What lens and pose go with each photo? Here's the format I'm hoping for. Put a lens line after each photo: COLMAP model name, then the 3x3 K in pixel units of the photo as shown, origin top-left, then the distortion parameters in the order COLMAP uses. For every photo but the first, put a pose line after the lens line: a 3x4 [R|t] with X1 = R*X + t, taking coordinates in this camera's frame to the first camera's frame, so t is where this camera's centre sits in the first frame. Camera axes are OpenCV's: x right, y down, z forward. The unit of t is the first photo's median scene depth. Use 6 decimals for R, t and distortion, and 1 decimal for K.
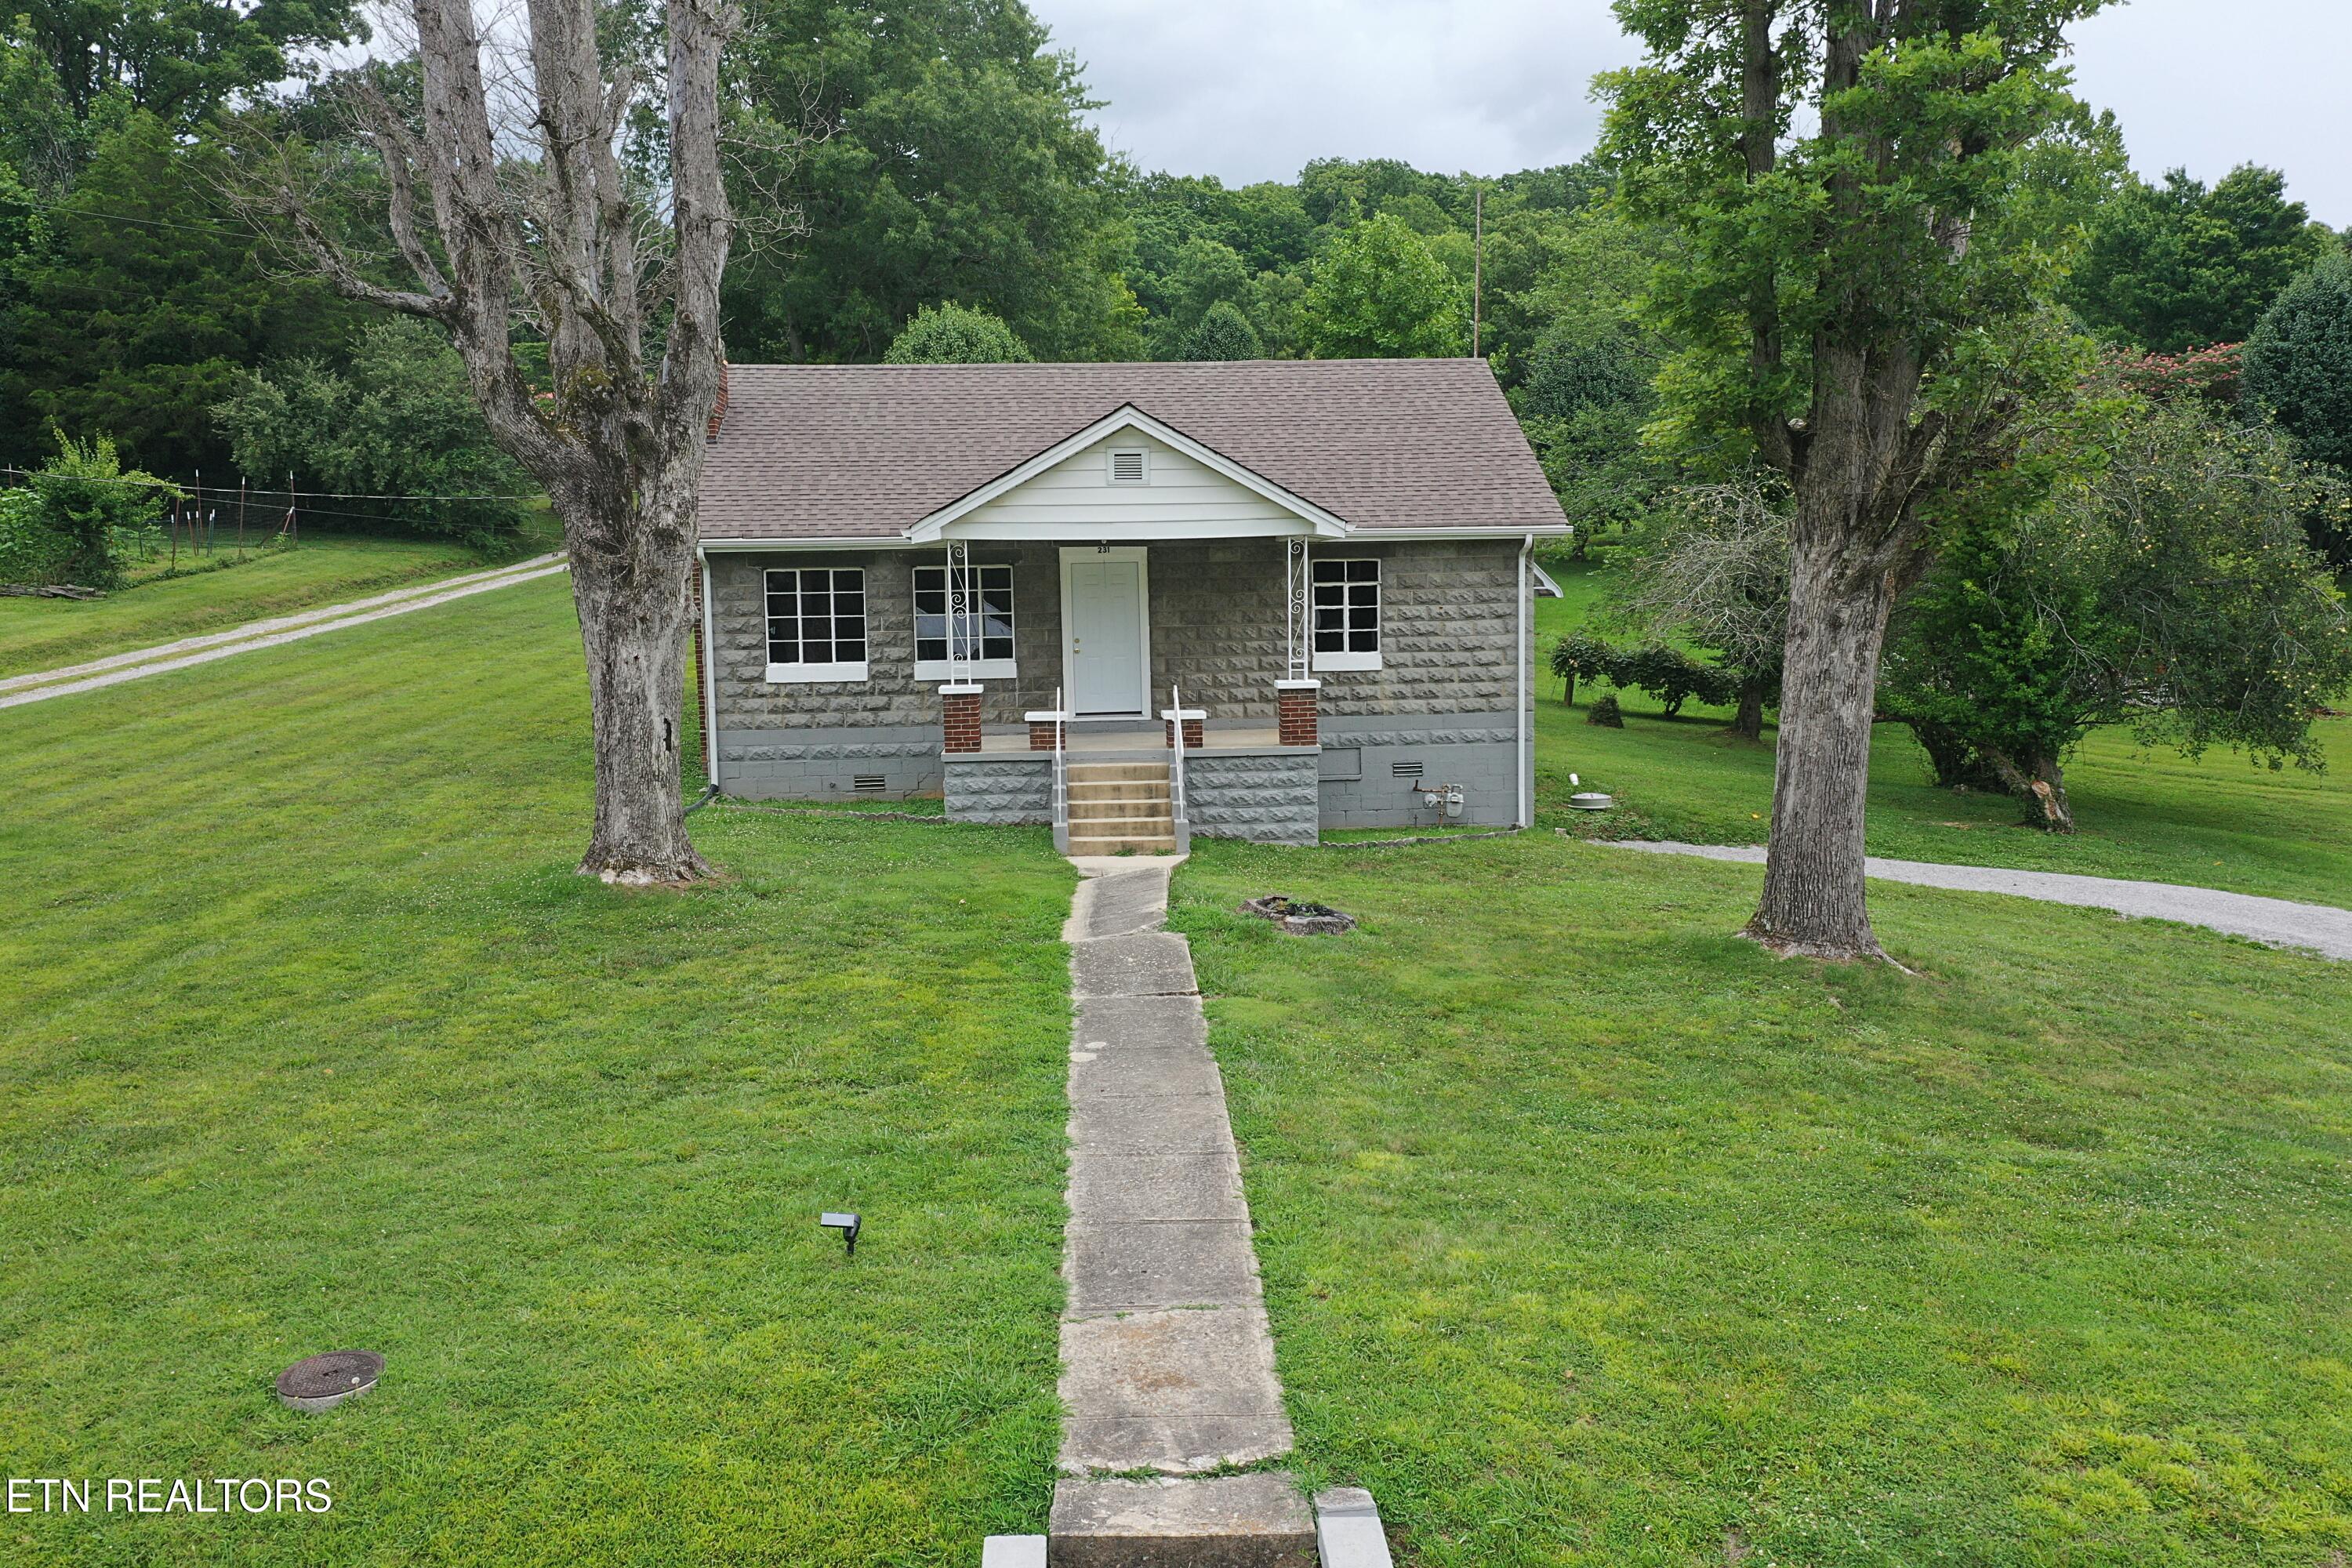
lens RADIAL K [[1850.6, 0, 1176.0], [0, 1850.6, 784.0], [0, 0, 1]] dist [-0.002261, 0.006119]
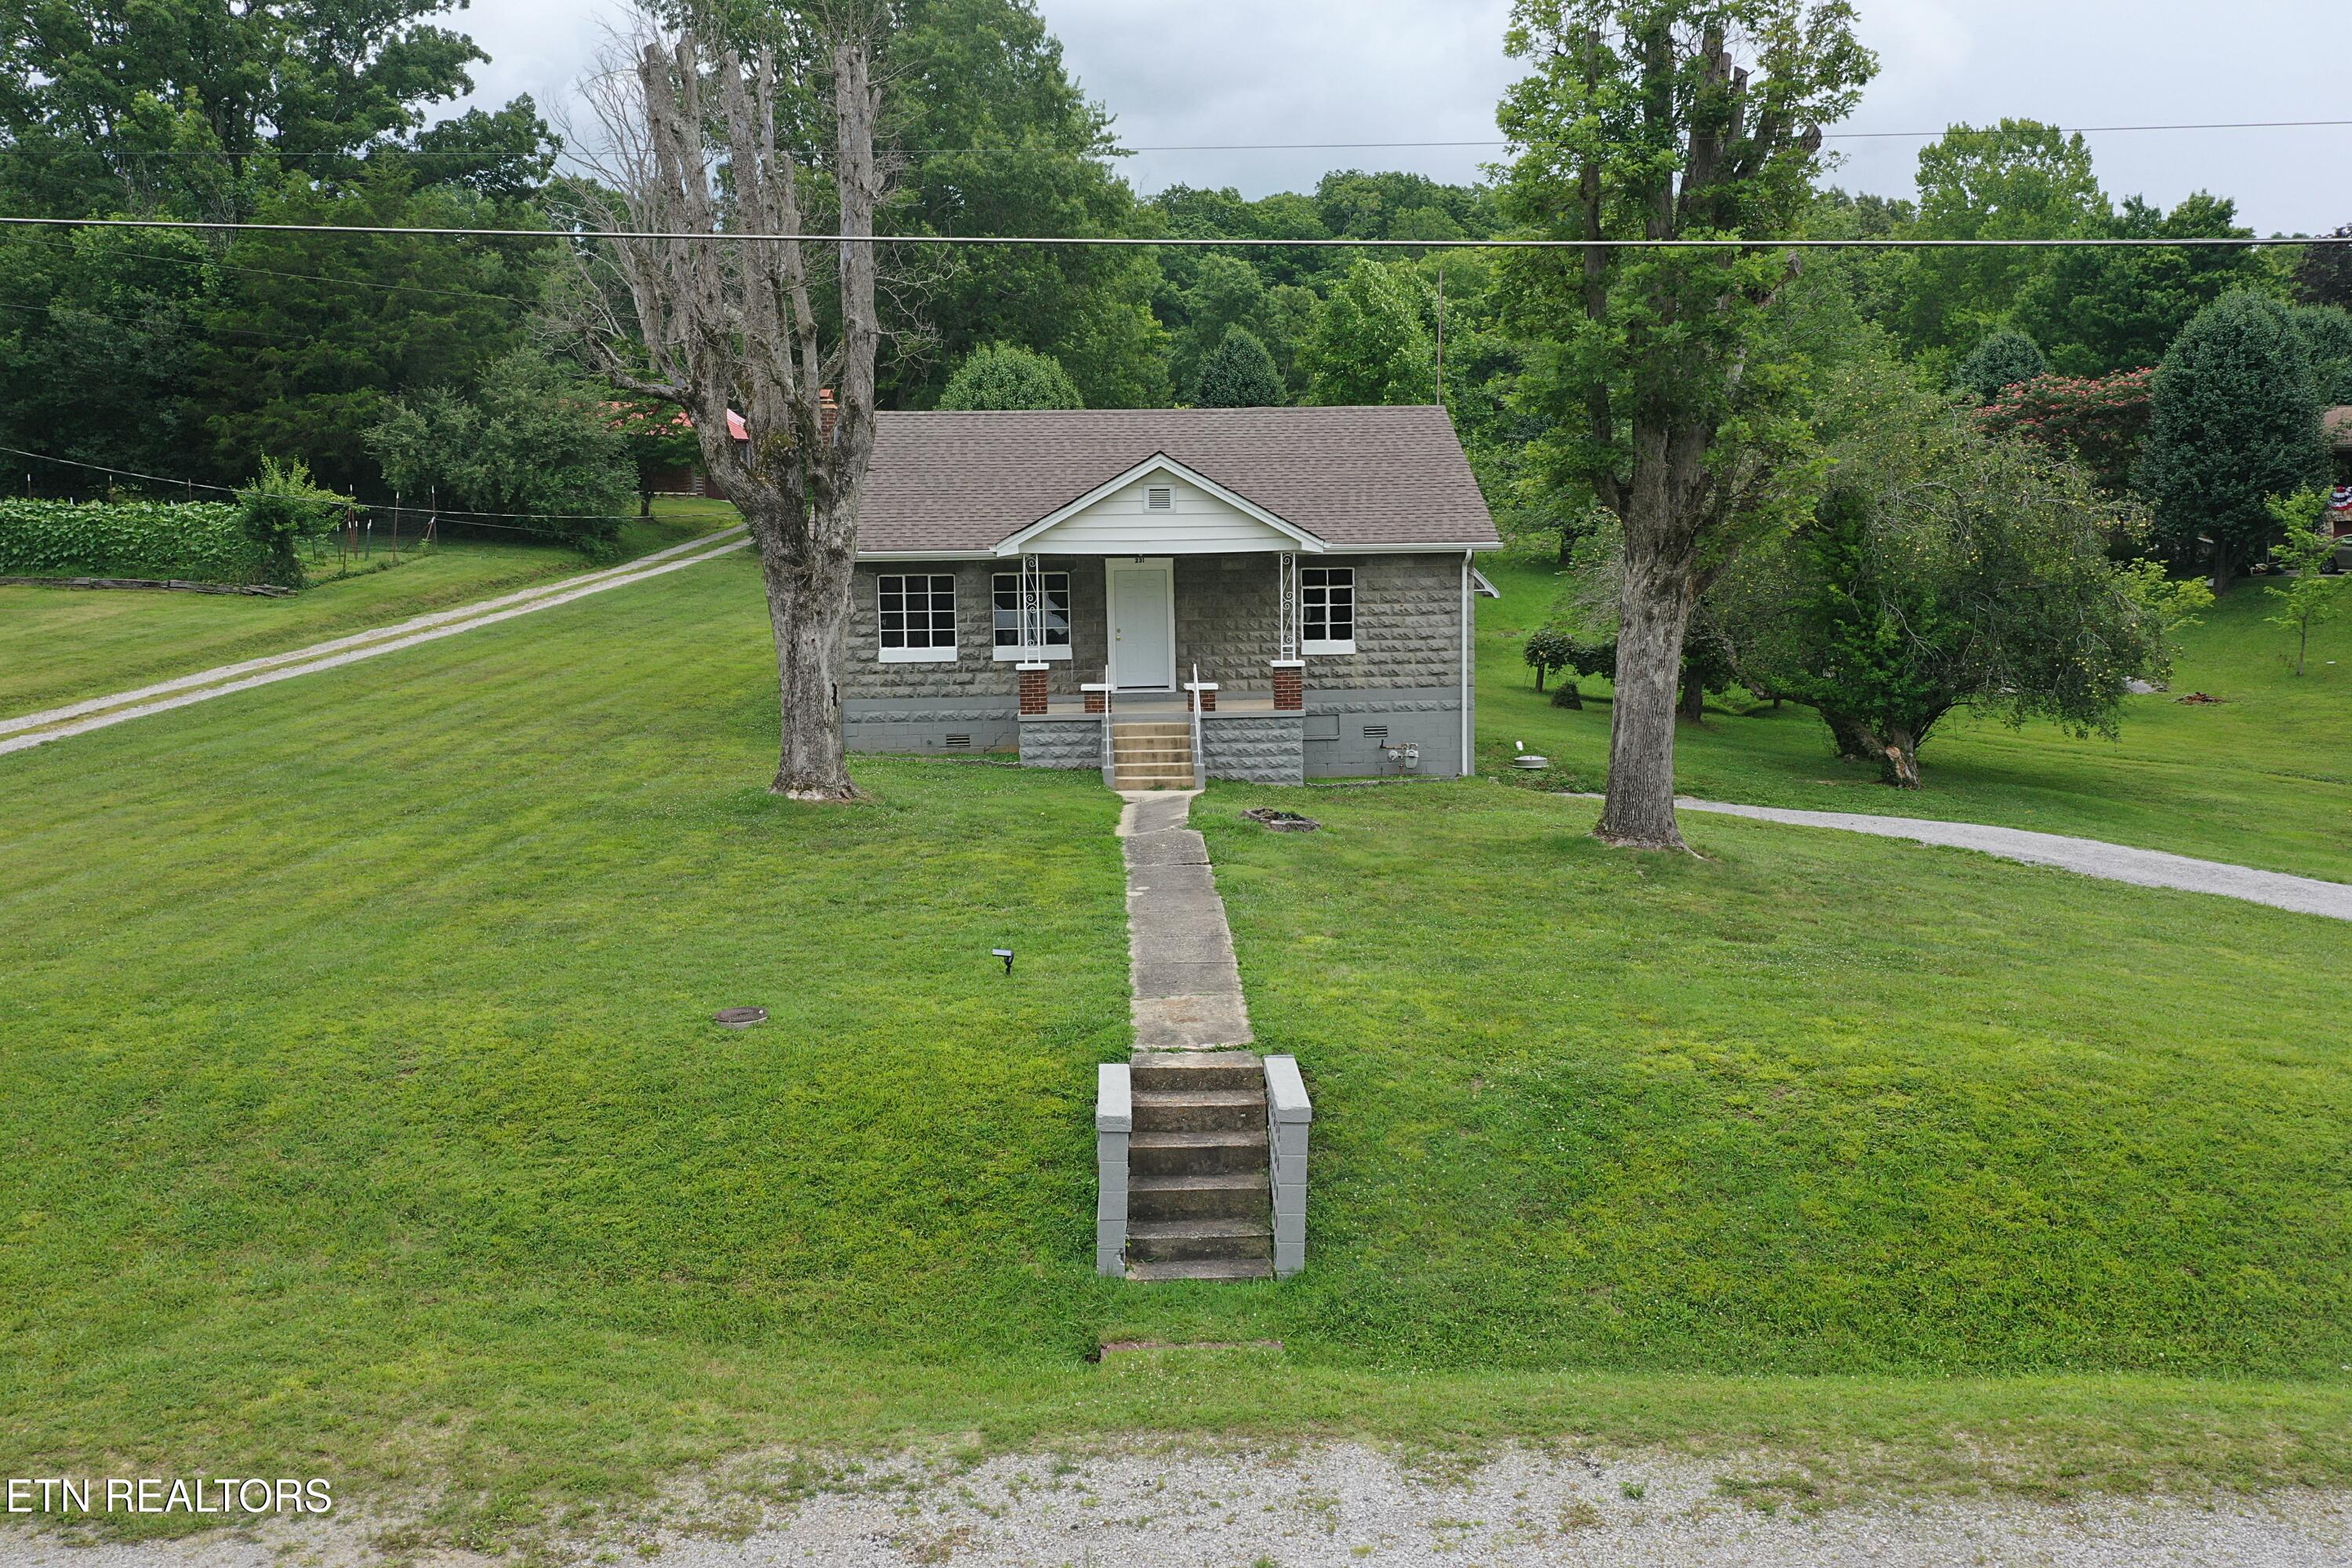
lens RADIAL K [[1842.9, 0, 1176.0], [0, 1842.9, 784.0], [0, 0, 1]] dist [-0.007204, 0.011846]
pose [[0.999940, 0.002837, -0.010618, 0.000448], [-0.002819, 0.999995, 0.001708, 0.027287], [0.010623, -0.001678, 0.999942, -0.286098]]
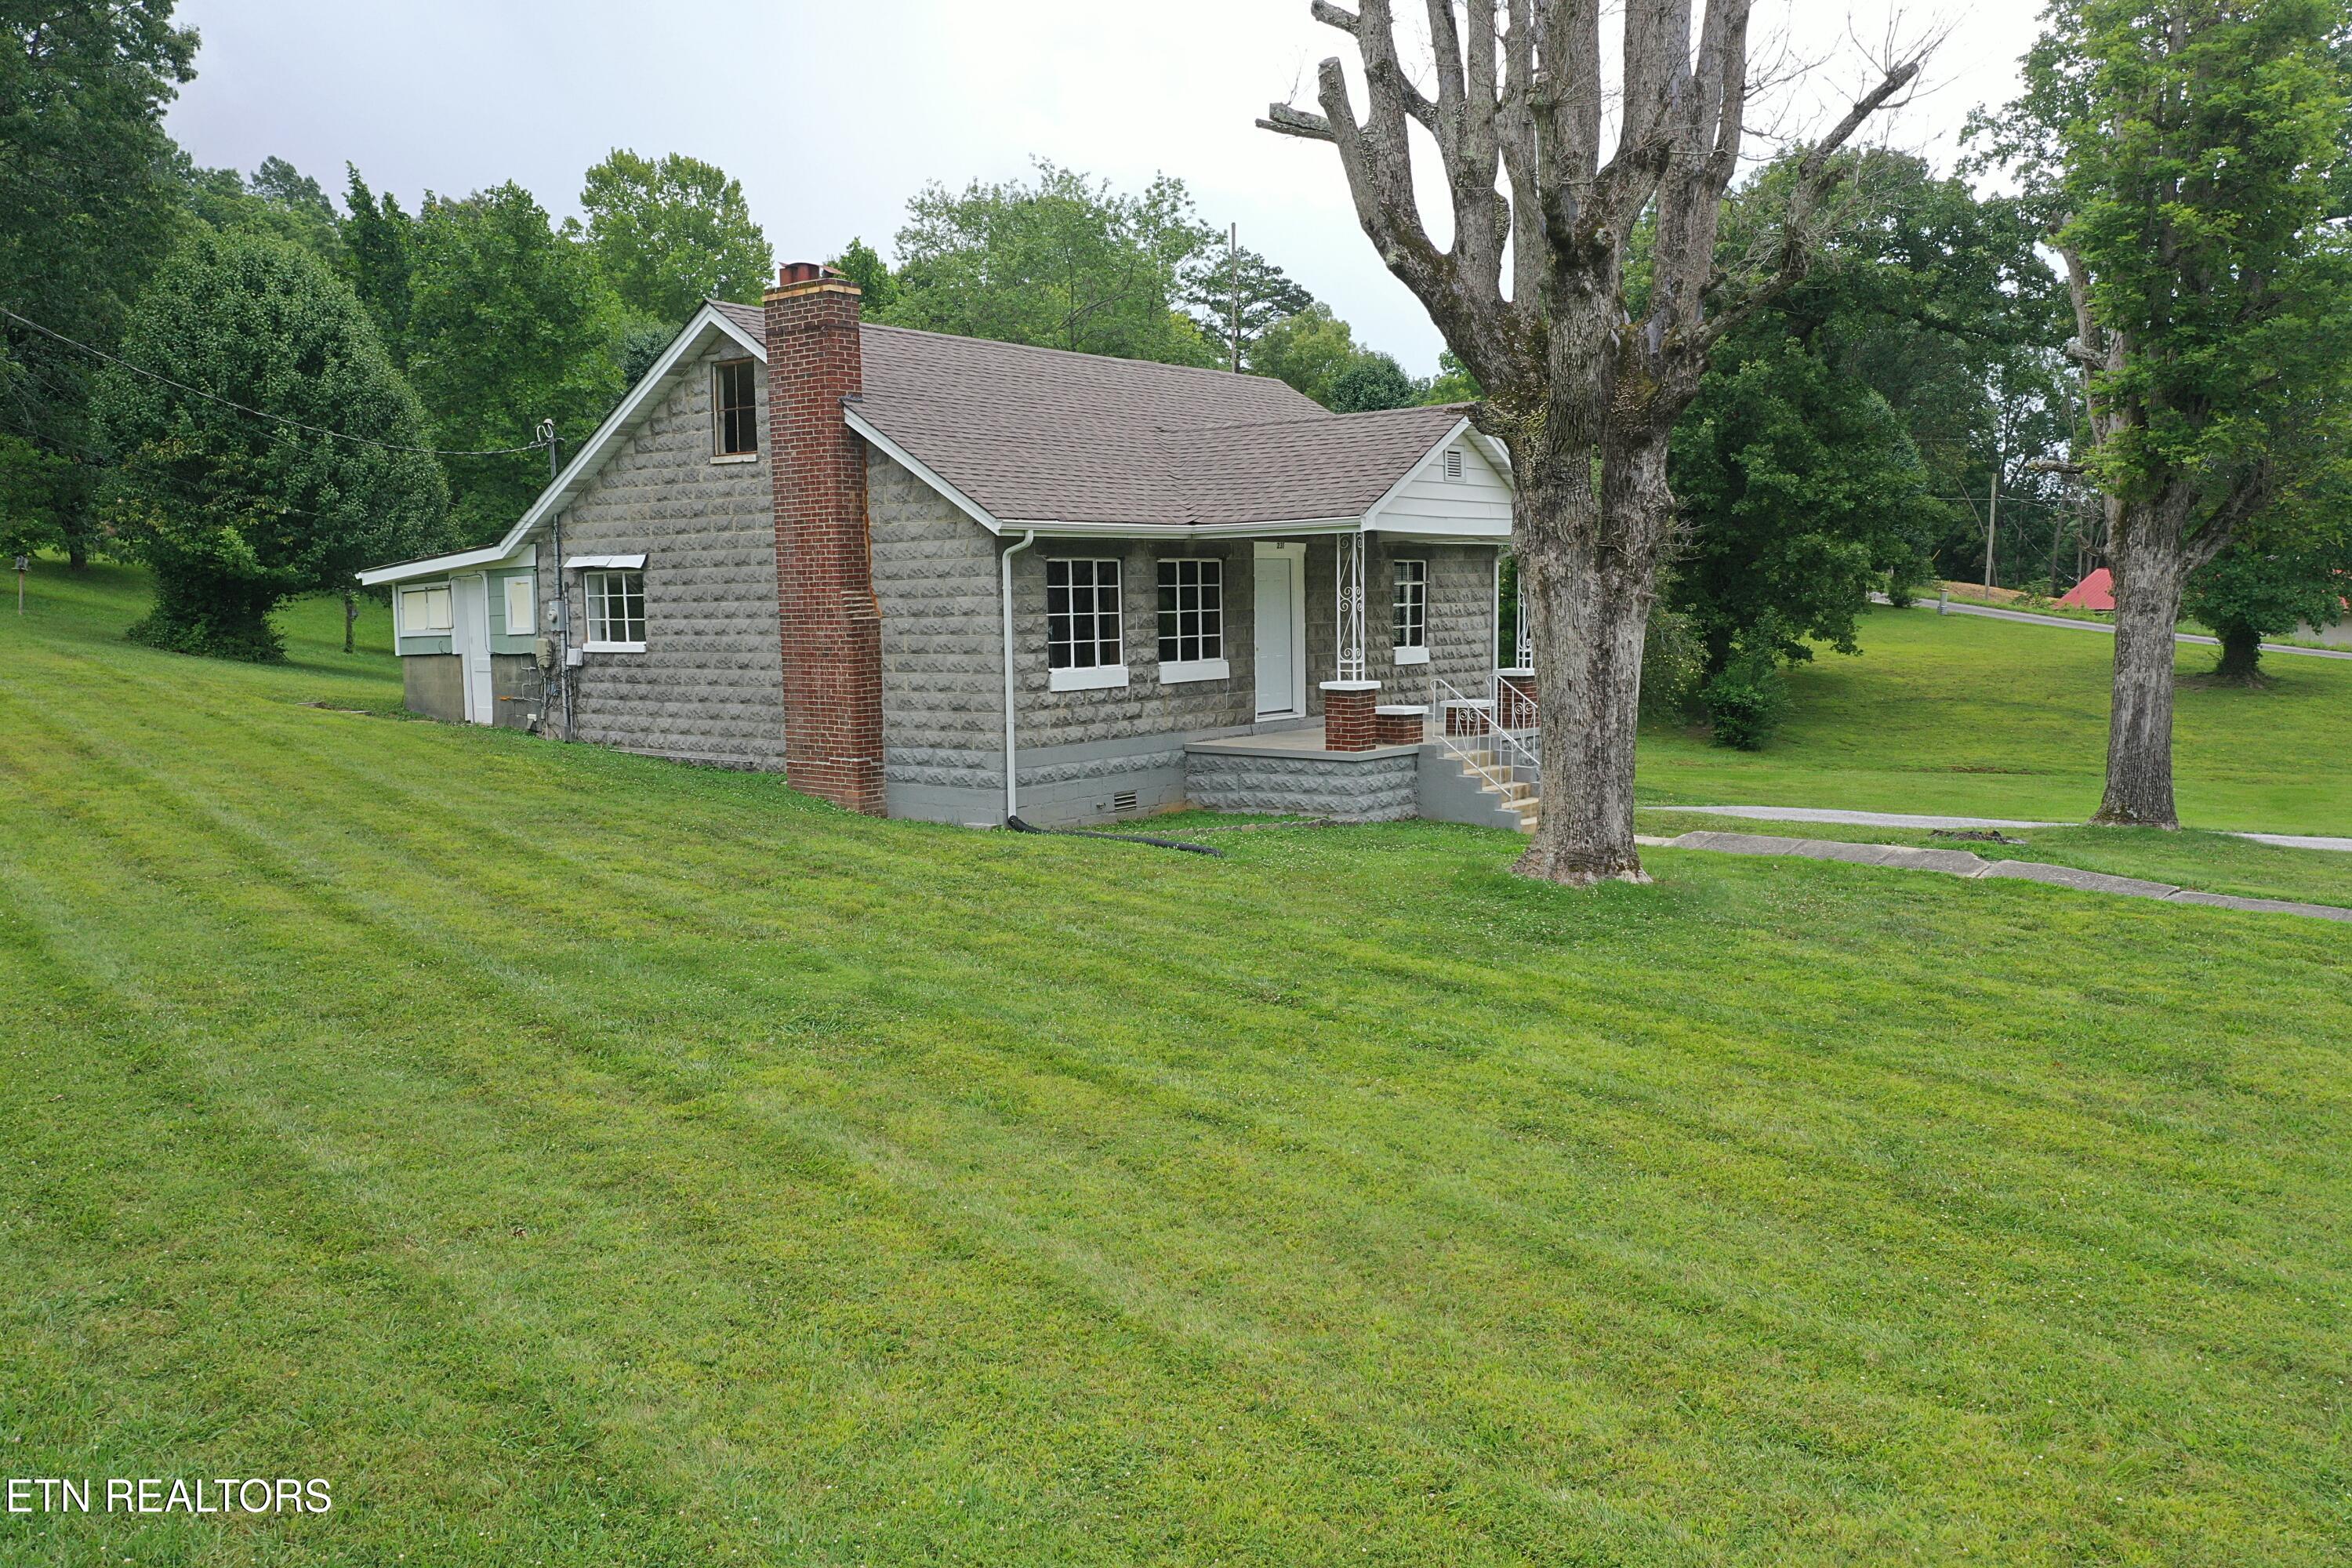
lens RADIAL K [[1850.6, 0, 1176.0], [0, 1850.6, 784.0], [0, 0, 1]] dist [-0.002261, 0.006119]
pose [[0.670120, -0.069741, 0.738970, -0.809594], [0.082904, 0.996379, 0.018854, -0.023489], [-0.737609, 0.048629, 0.673475, 0.384201]]
